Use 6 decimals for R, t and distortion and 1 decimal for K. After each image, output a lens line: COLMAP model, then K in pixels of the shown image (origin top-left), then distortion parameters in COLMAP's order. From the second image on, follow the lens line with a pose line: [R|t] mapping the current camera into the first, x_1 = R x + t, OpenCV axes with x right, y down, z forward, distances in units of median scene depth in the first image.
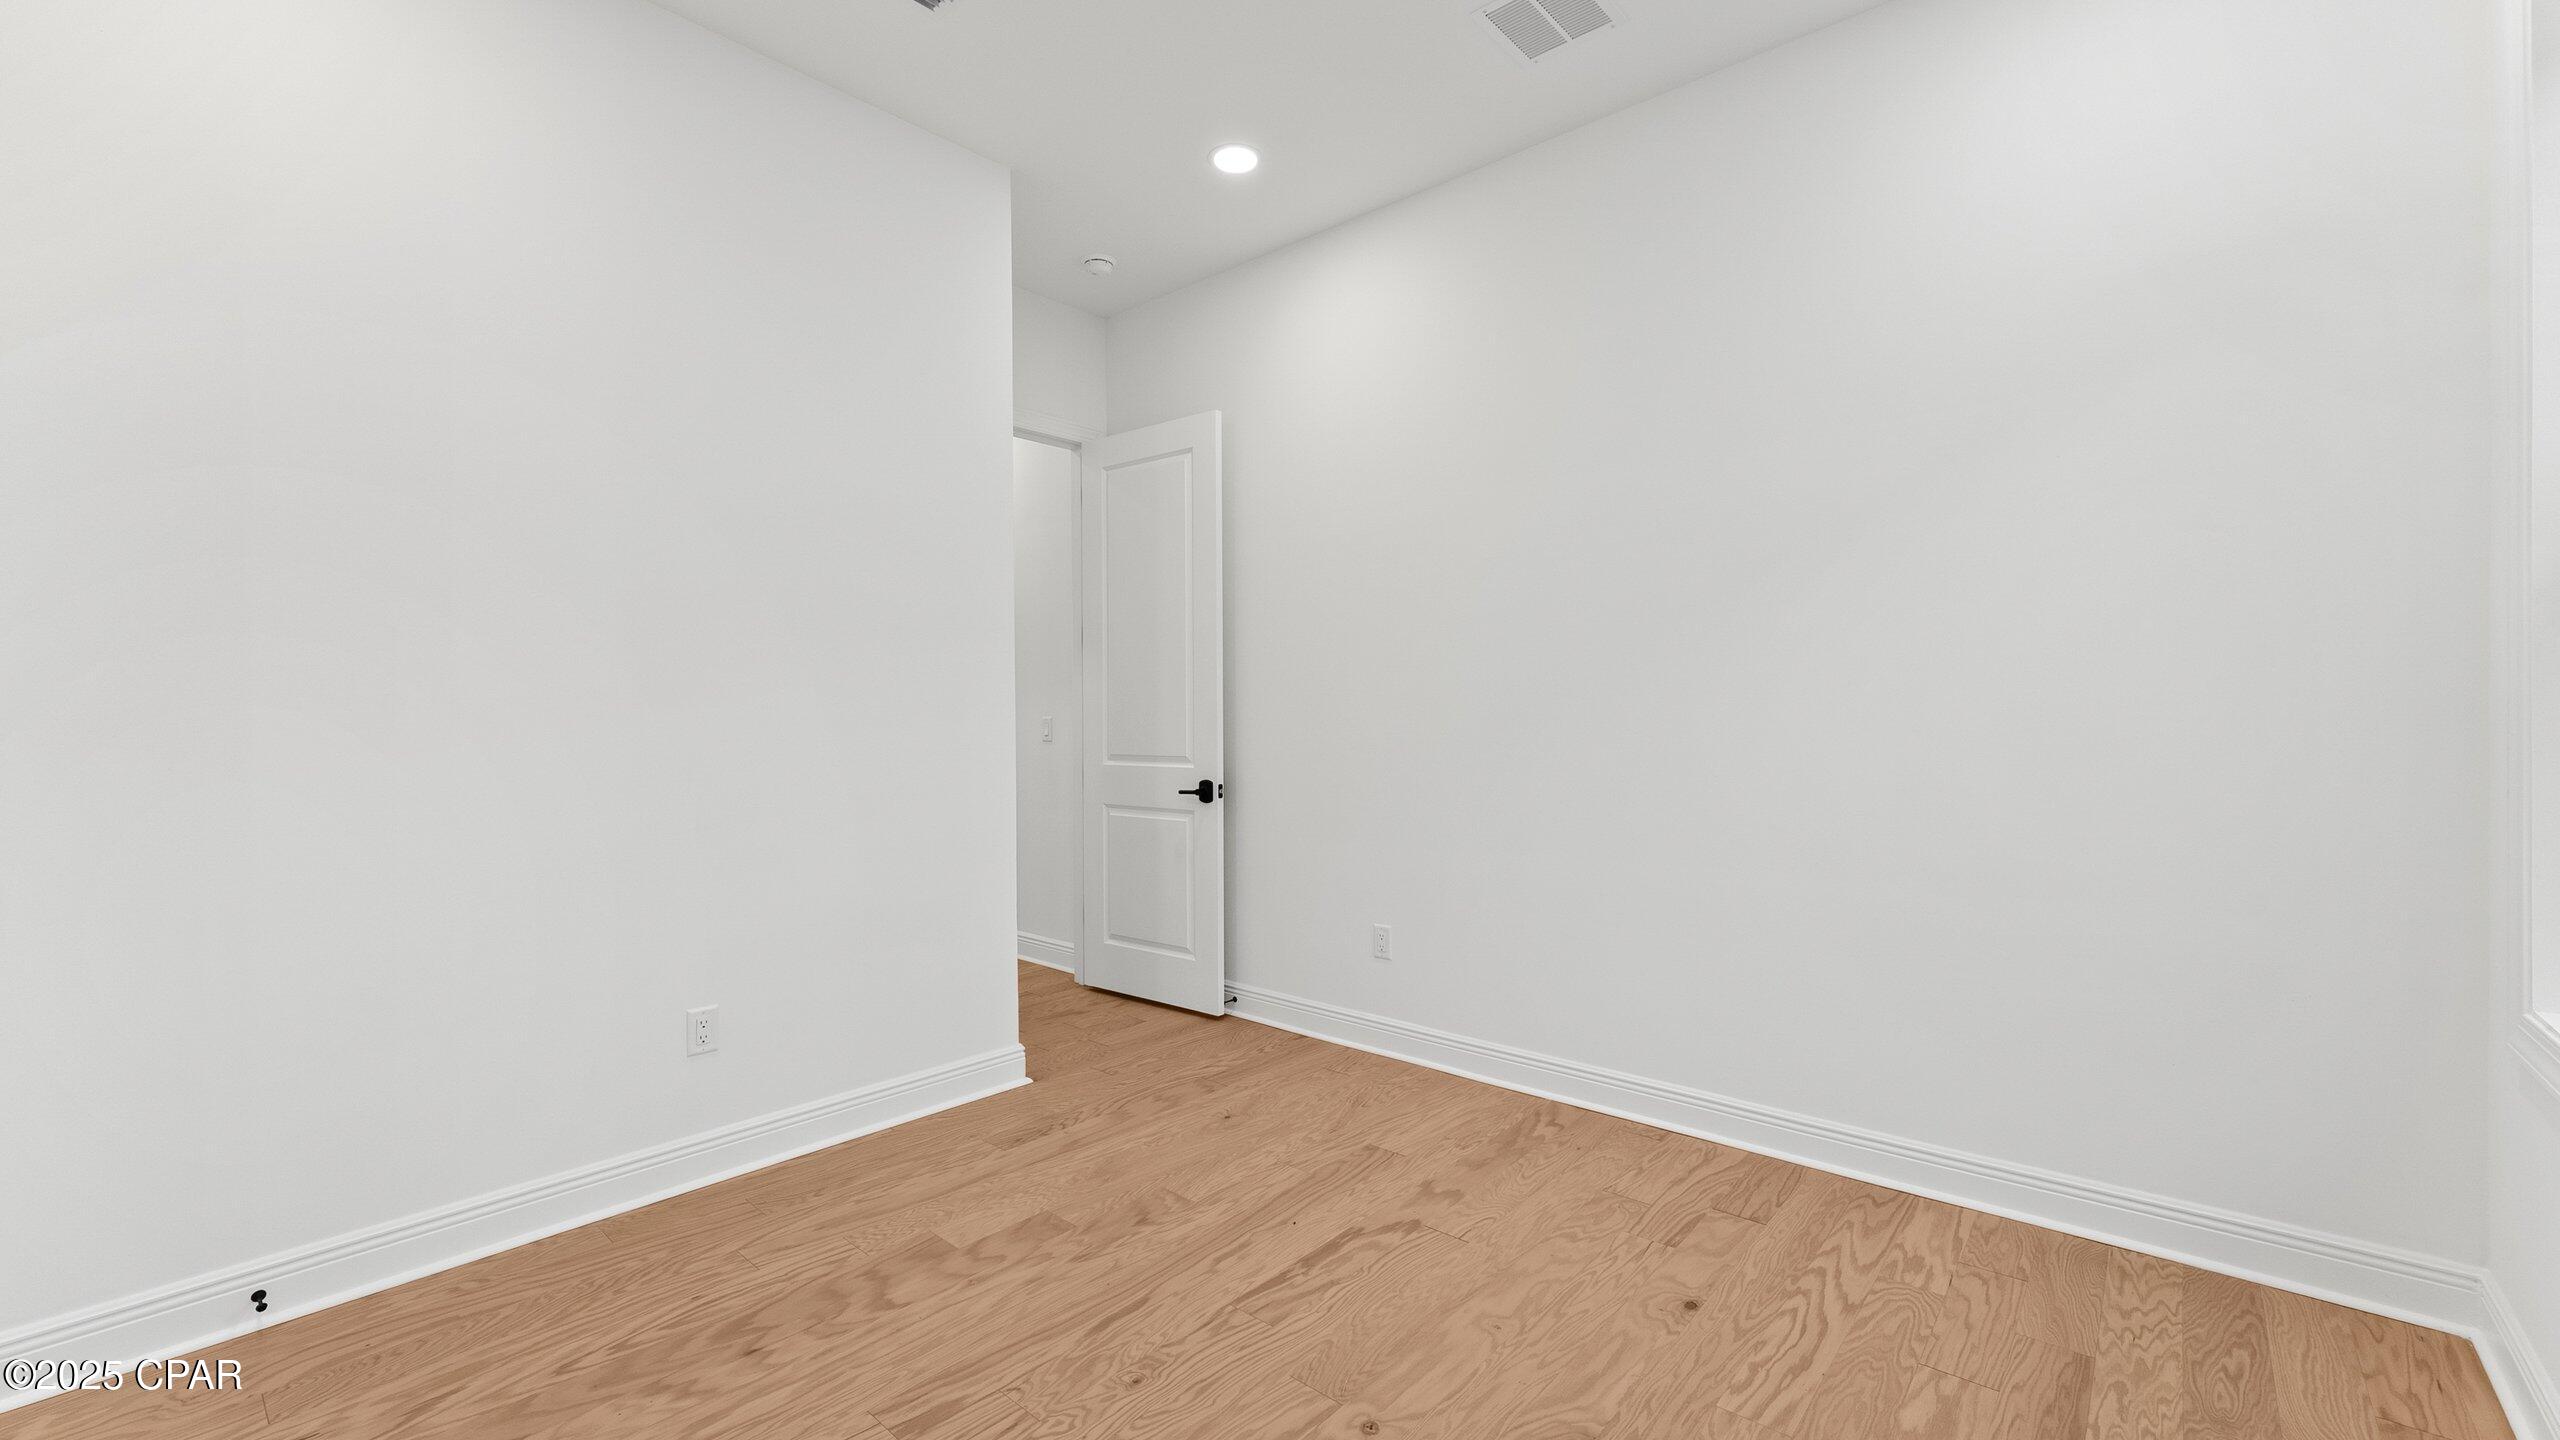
lens RADIAL K [[1031.6, 0, 1280.9], [0, 1031.6, 718.7], [0, 0, 1]] dist [-0.000107, -0.000015]
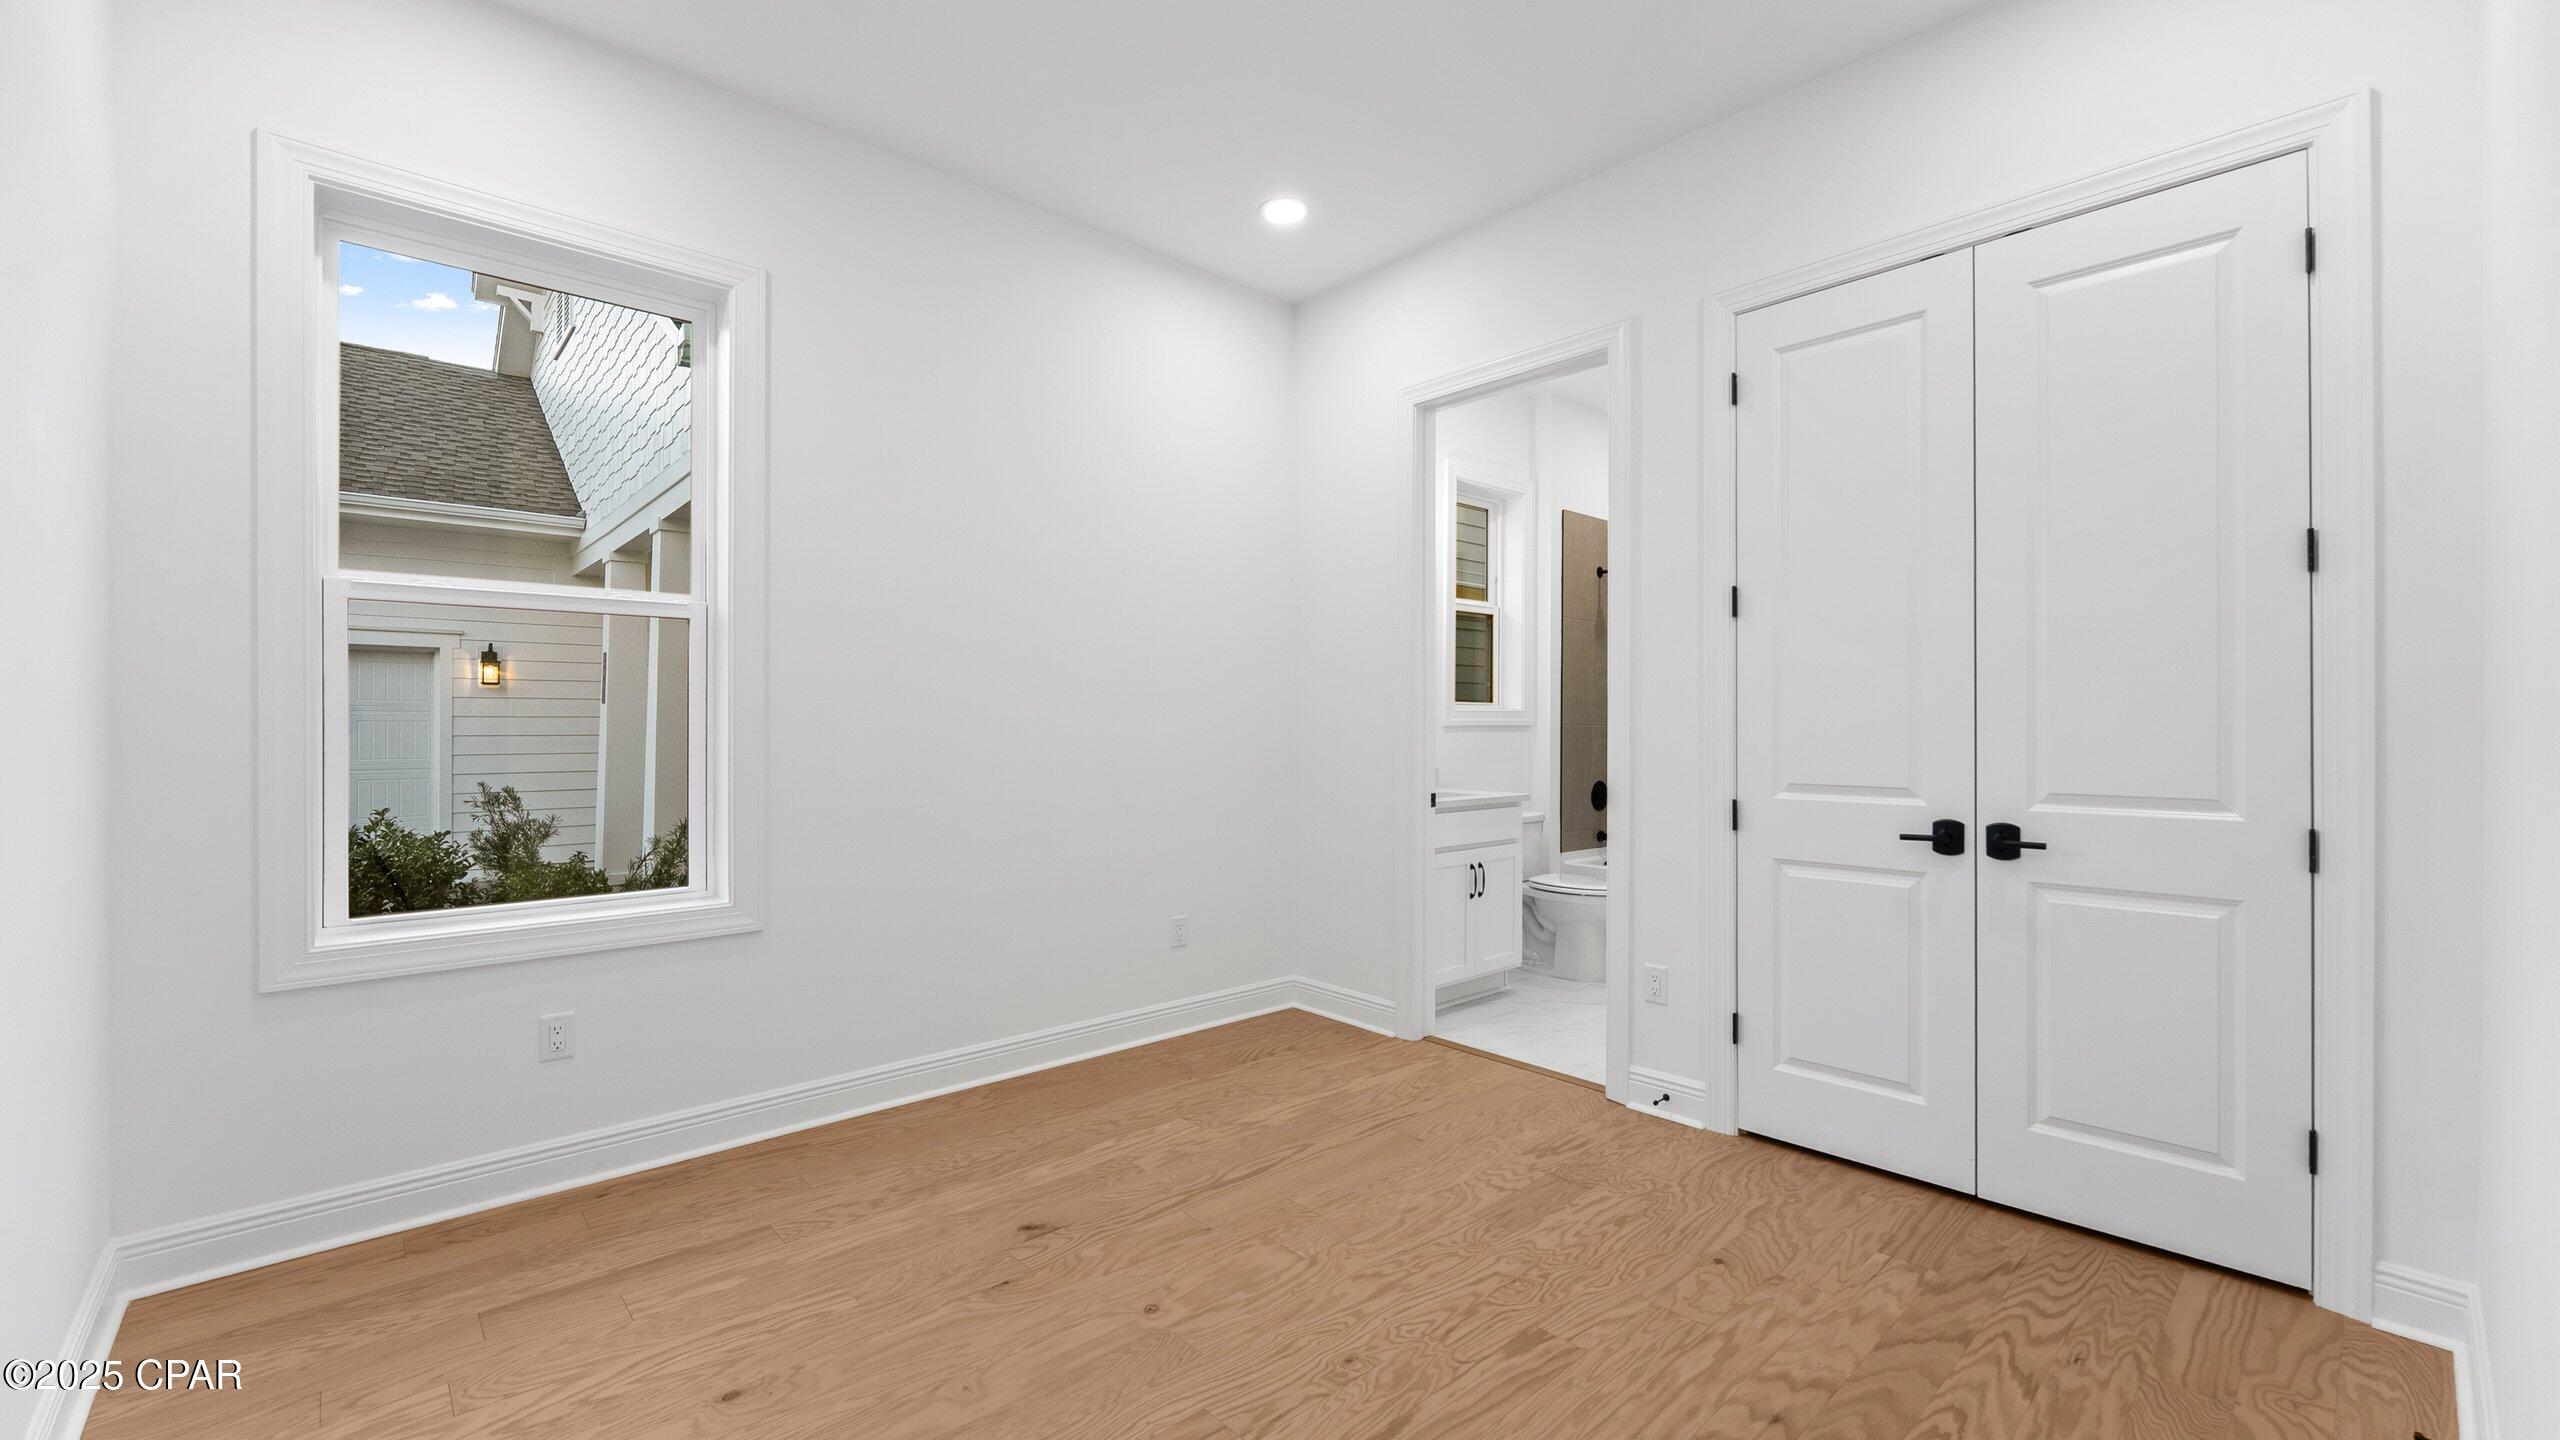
lens RADIAL K [[1031.6, 0, 1279.8], [0, 1031.6, 720.8], [0, 0, 1]] dist [-0.000107, -0.000015]
pose [[-0.993473, 0.005127, 0.113950, -0.195181], [0.004839, 0.999984, -0.002807, -0.003611], [-0.113963, -0.002237, -0.993483, 2.069525]]
